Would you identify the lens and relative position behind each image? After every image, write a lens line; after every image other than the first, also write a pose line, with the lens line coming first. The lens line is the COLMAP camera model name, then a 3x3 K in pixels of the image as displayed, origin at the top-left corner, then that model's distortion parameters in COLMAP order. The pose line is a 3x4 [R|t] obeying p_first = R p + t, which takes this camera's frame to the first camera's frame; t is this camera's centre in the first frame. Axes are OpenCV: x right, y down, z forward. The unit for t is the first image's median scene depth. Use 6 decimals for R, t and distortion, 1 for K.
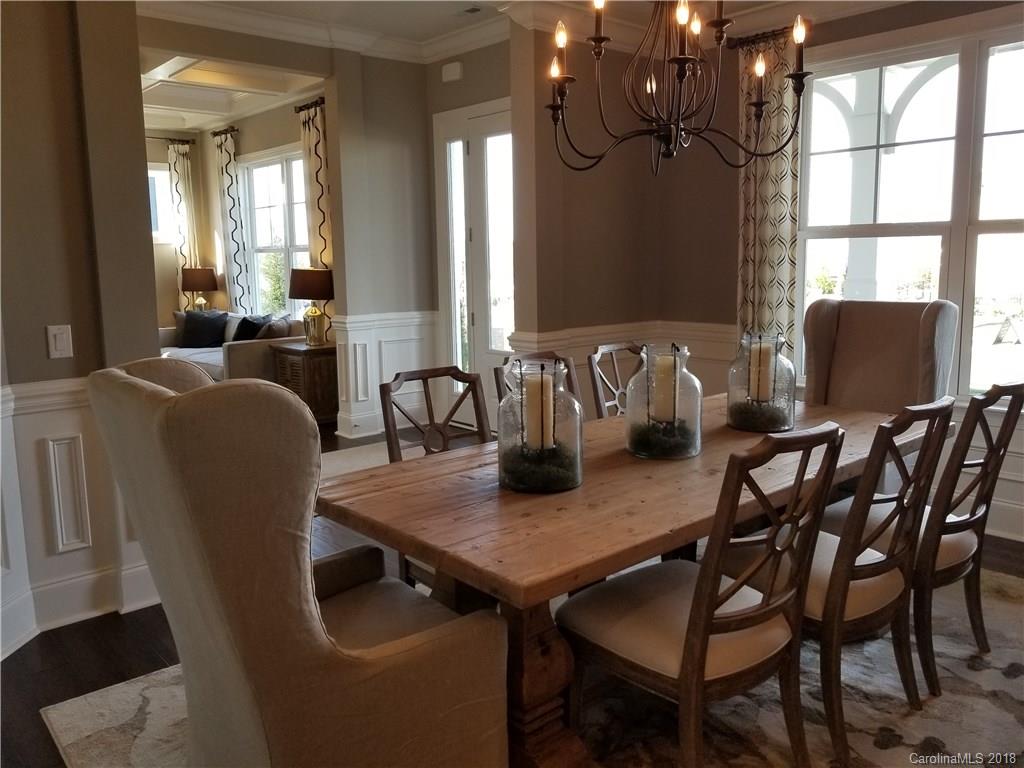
lens RADIAL K [[811.9, 0, 505.2], [0, 811.9, 377.3], [0, 0, 1]] dist [-0.000272, -0.000327]
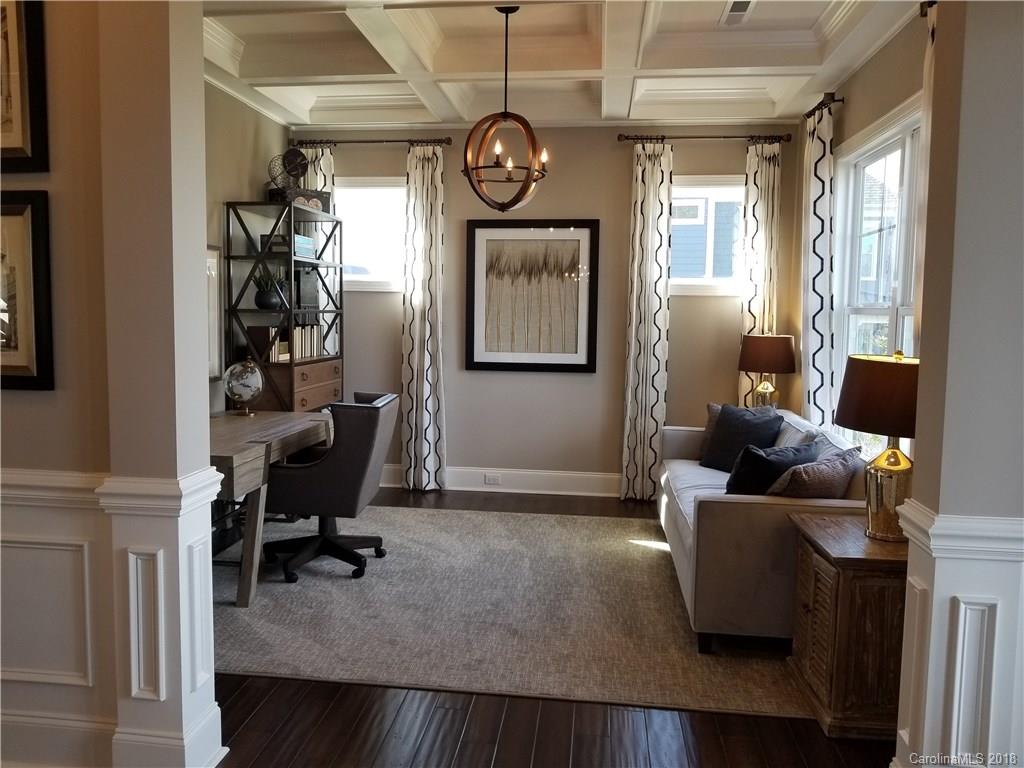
lens RADIAL K [[811.9, 0, 505.2], [0, 811.9, 377.3], [0, 0, 1]] dist [-0.000272, -0.000327]
pose [[0.667825, 0.086522, -0.739273, -0.049710], [-0.133159, 0.991085, -0.004297, -0.076353], [0.732310, 0.101311, 0.673393, 0.453305]]
